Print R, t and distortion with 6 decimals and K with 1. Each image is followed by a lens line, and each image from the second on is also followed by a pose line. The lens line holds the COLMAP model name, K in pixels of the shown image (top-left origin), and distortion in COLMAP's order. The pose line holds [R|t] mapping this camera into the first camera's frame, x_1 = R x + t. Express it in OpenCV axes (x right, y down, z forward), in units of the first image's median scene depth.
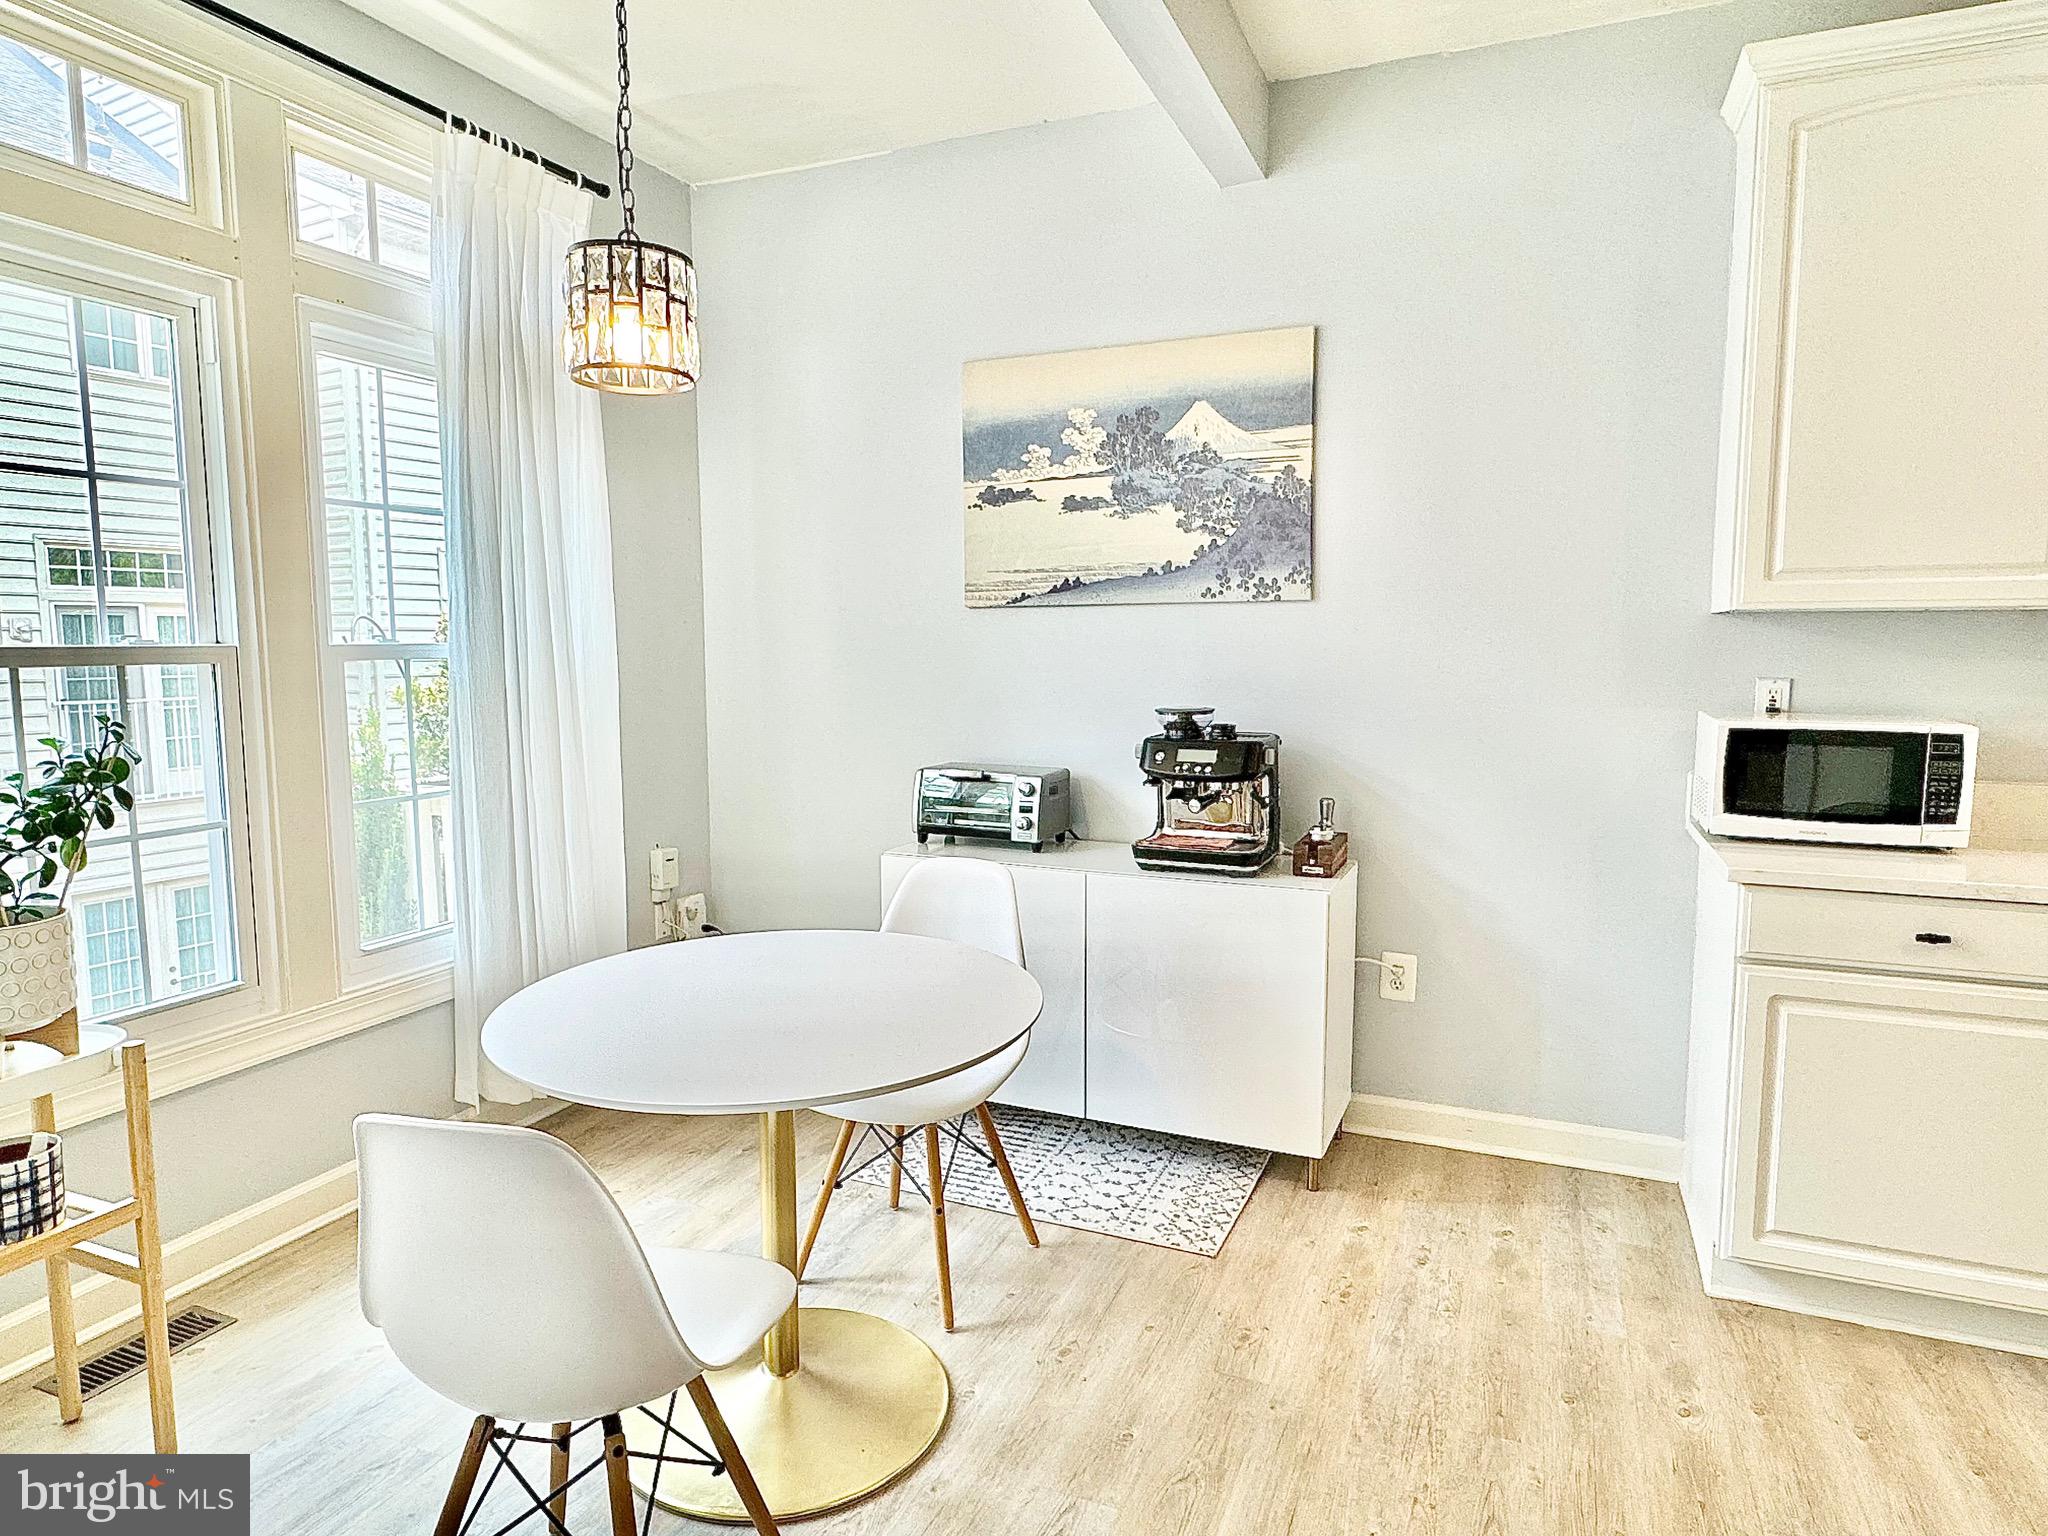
lens RADIAL K [[1213.2, 0, 1015.6], [0, 1213.2, 763.9], [0, 0, 1]] dist [-0.000050, 0.001425]
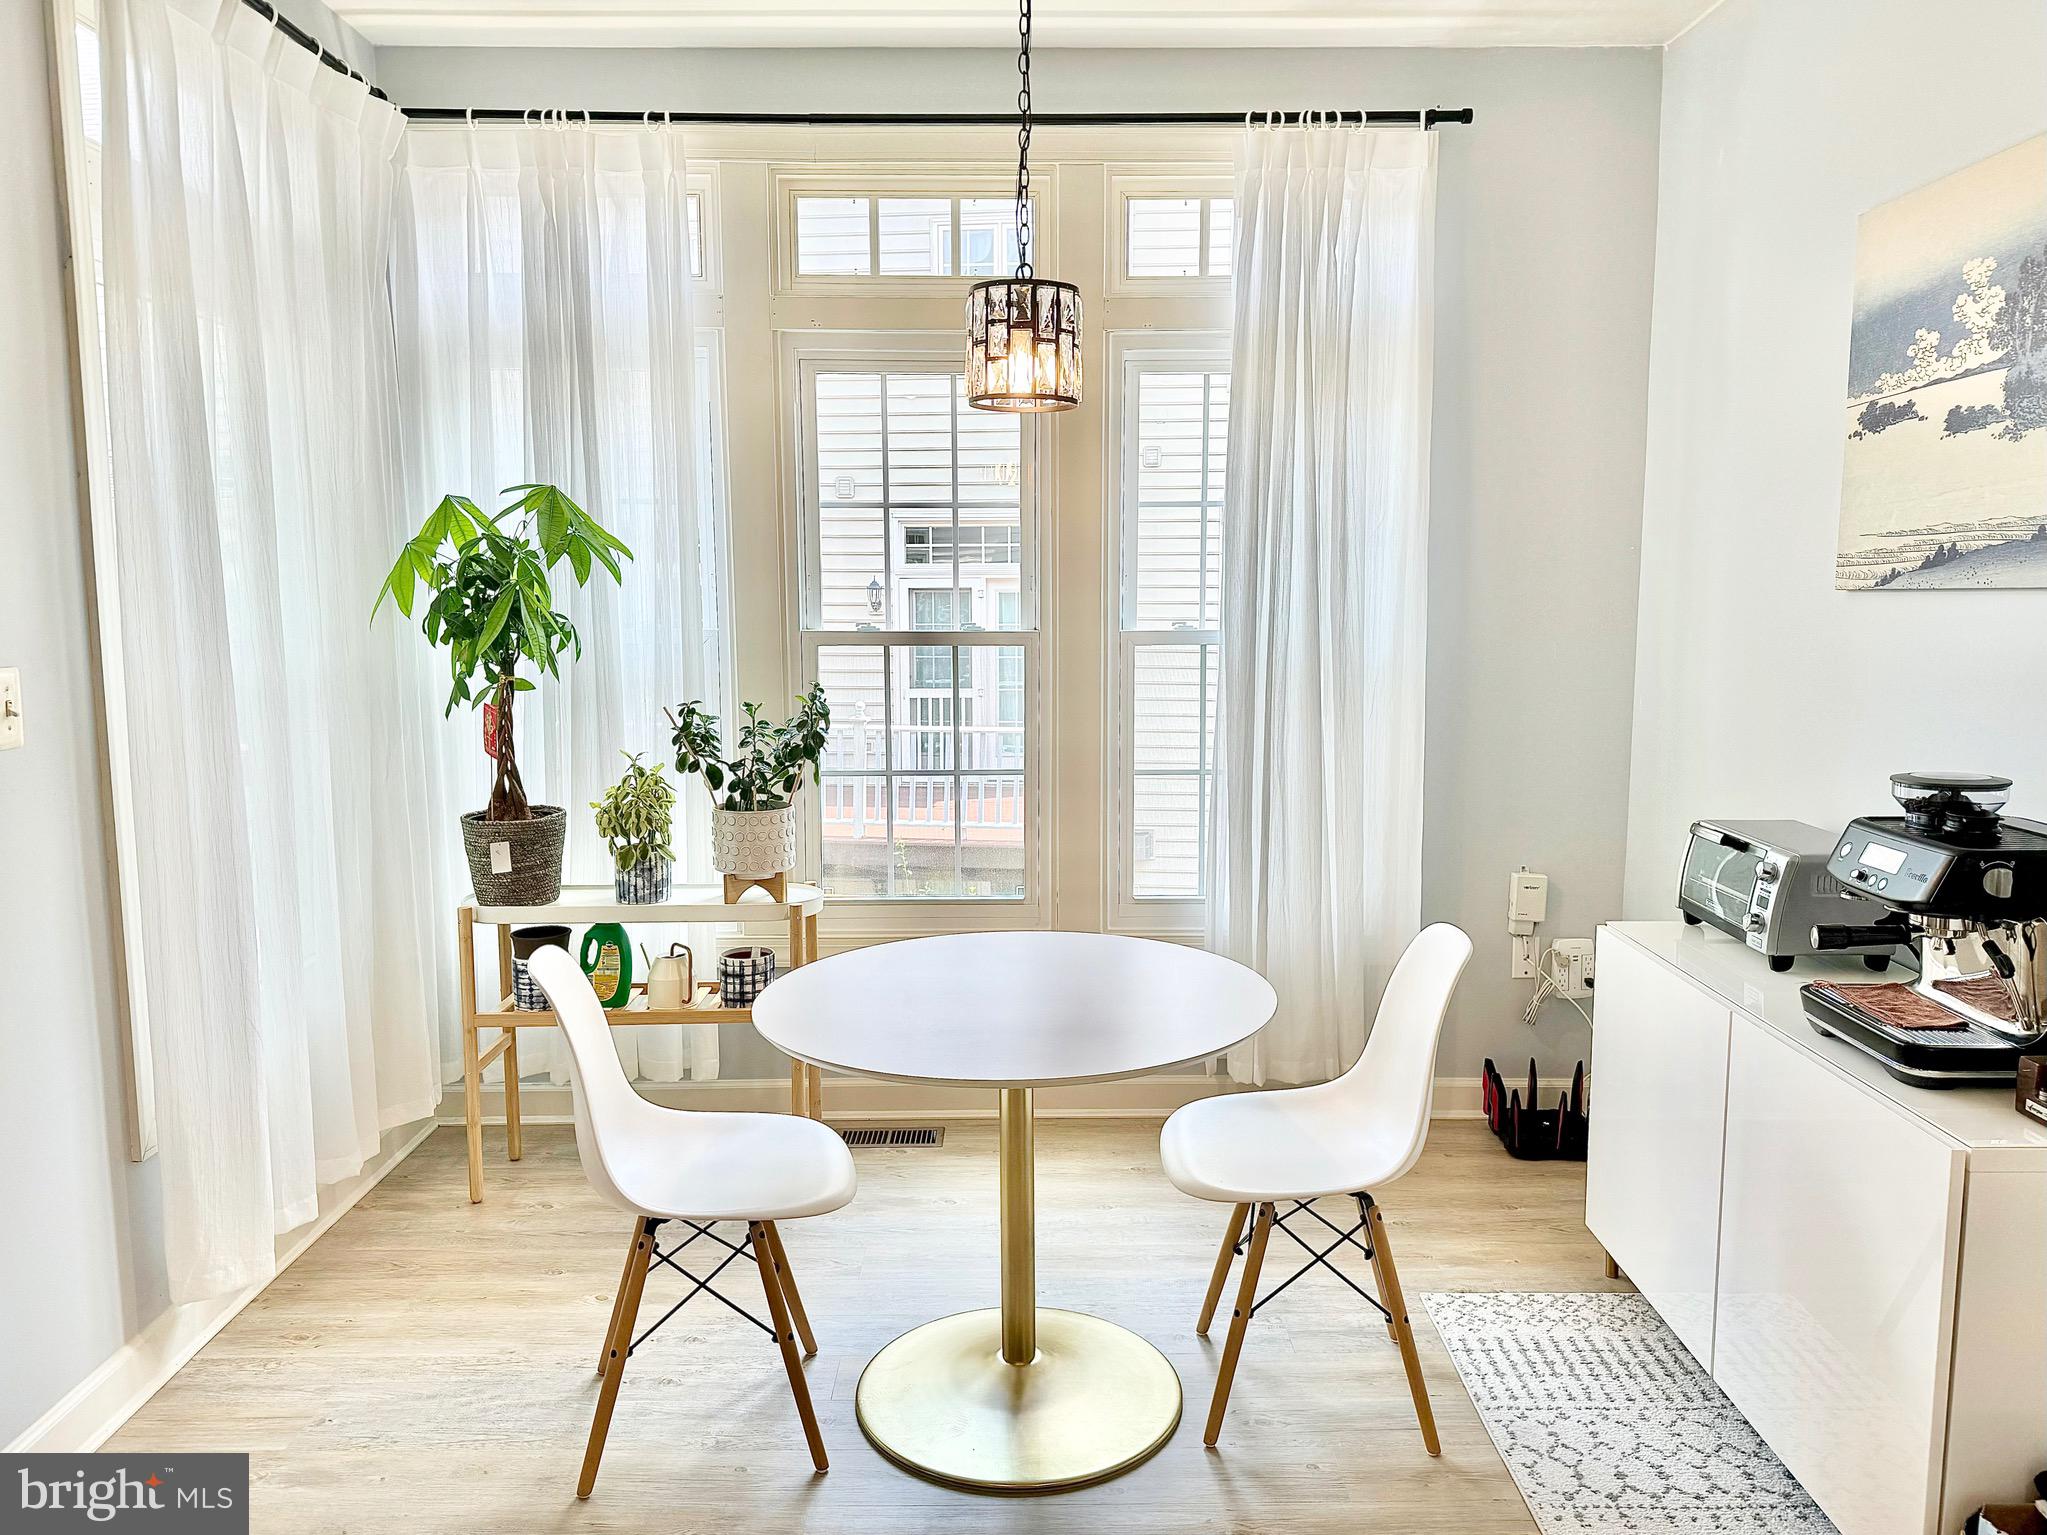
lens RADIAL K [[1475.7, 0, 1032.6], [0, 1475.7, 764.2], [0, 0, 1]] dist [0.076632, -0.025833]
pose [[0.409600, 0.113396, -0.905190, 0.675304], [-0.096760, 0.992048, 0.080492, -0.074911], [0.907119, 0.054617, 0.417315, 0.340254]]
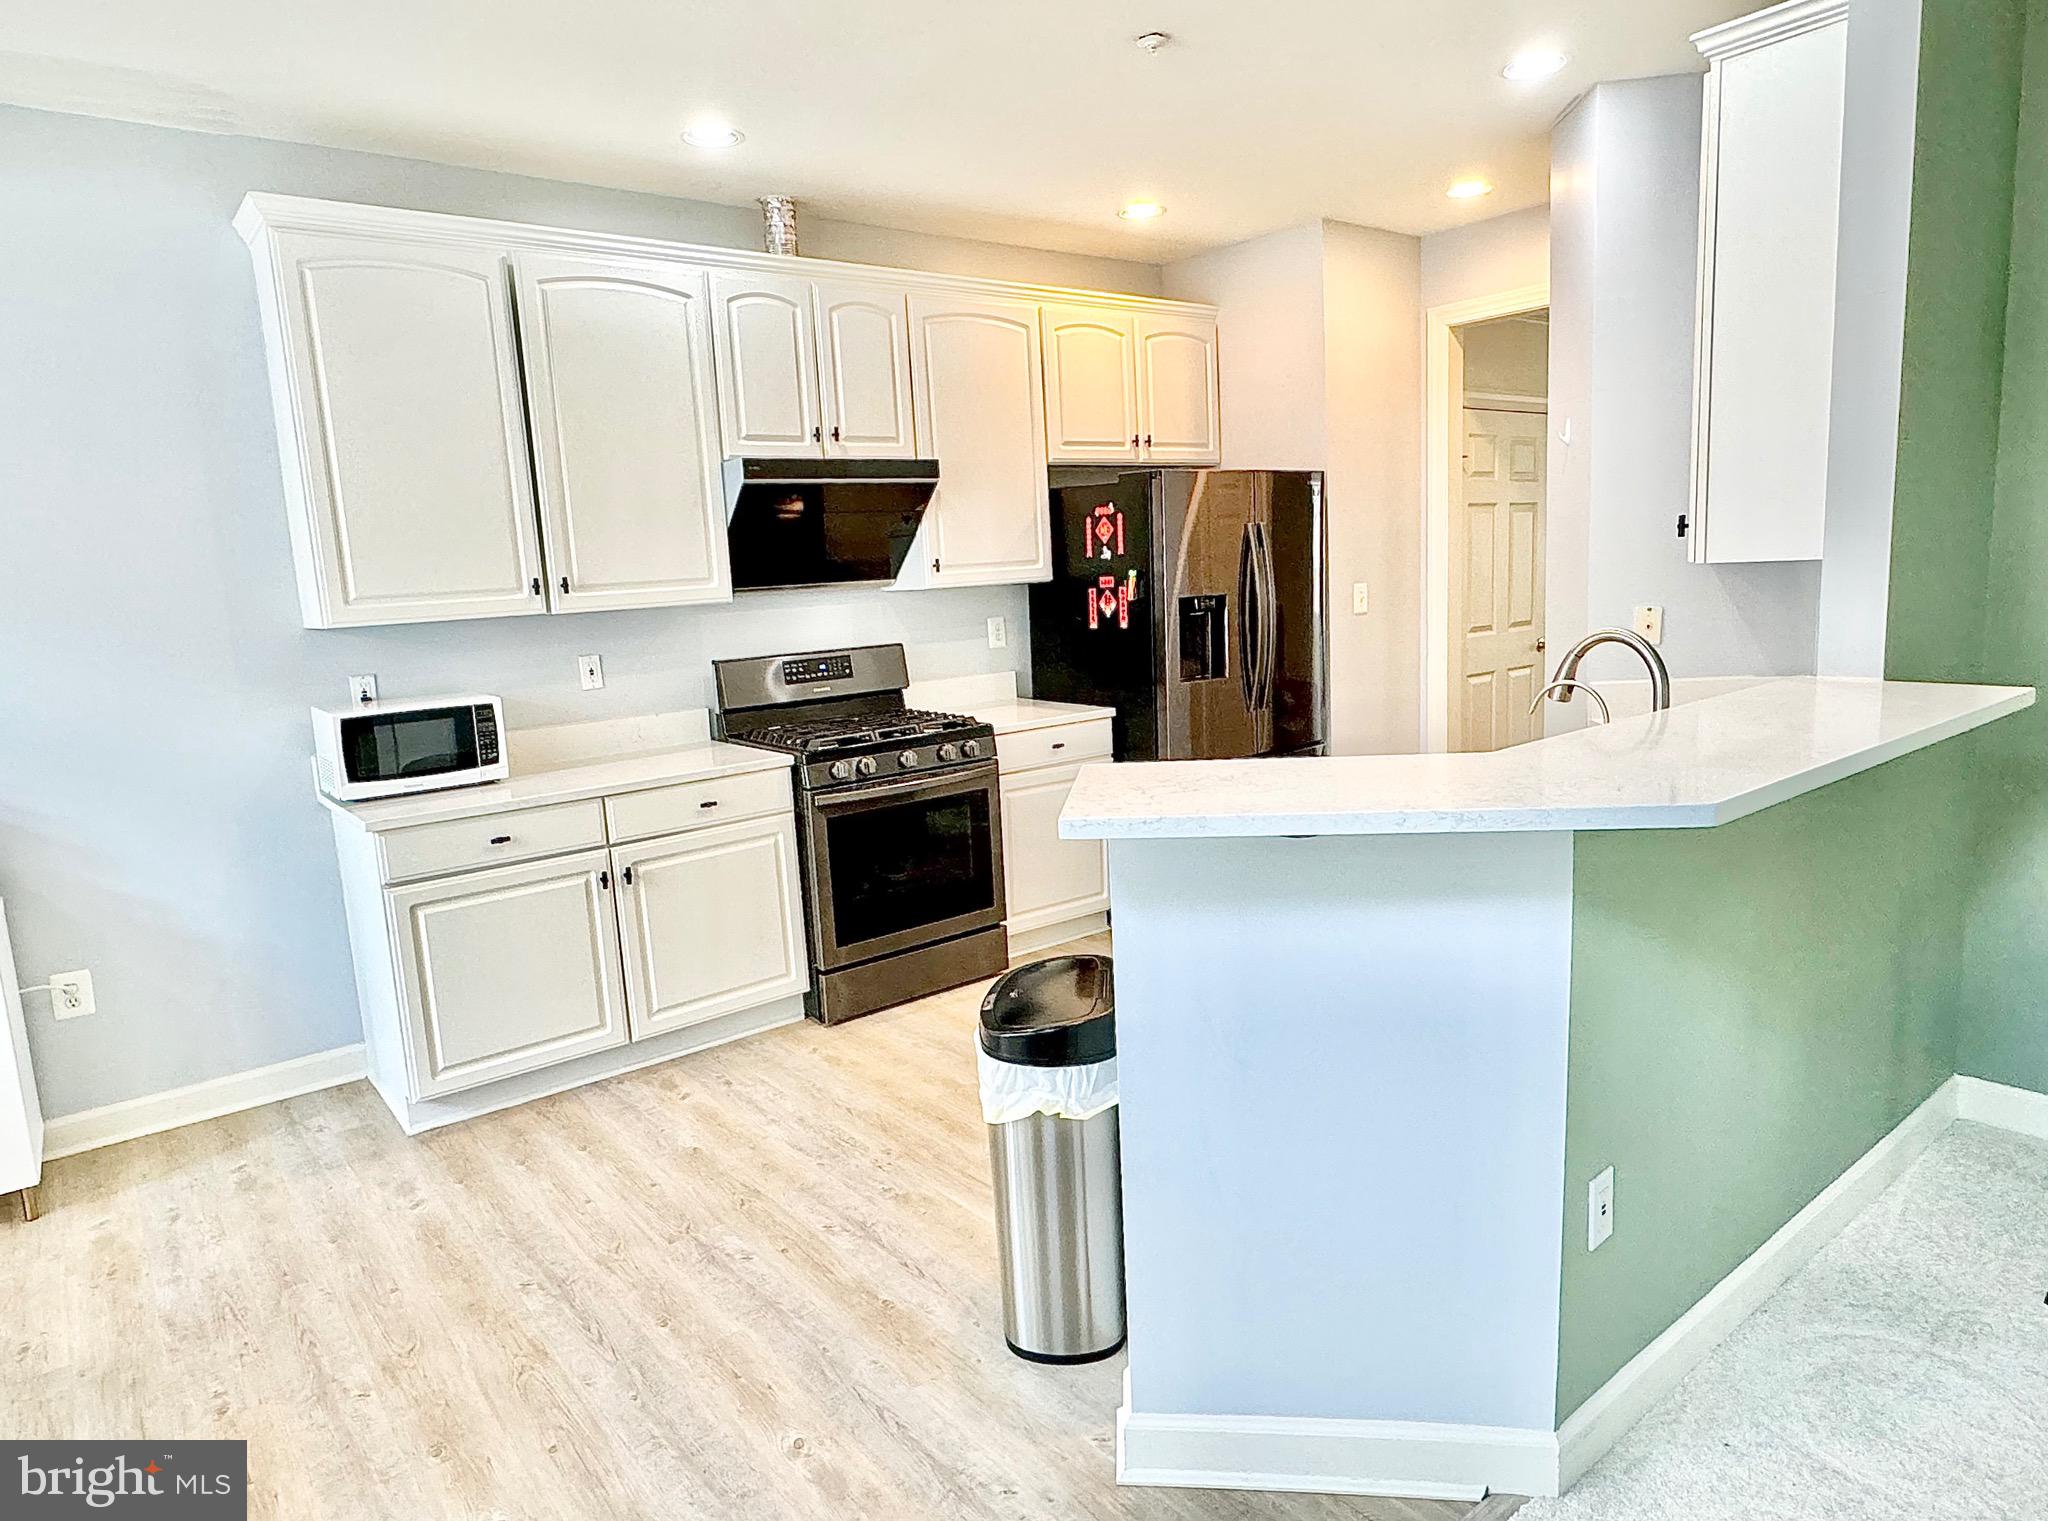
lens RADIAL K [[1213.2, 0, 1010.2], [0, 1213.2, 753.9], [0, 0, 1]] dist [-0.000050, 0.001425]
pose [[0.473392, -0.153860, 0.867310, -0.195423], [0.142804, 0.985007, 0.096794, -0.014407], [-0.869199, 0.078034, 0.488266, -0.245167]]
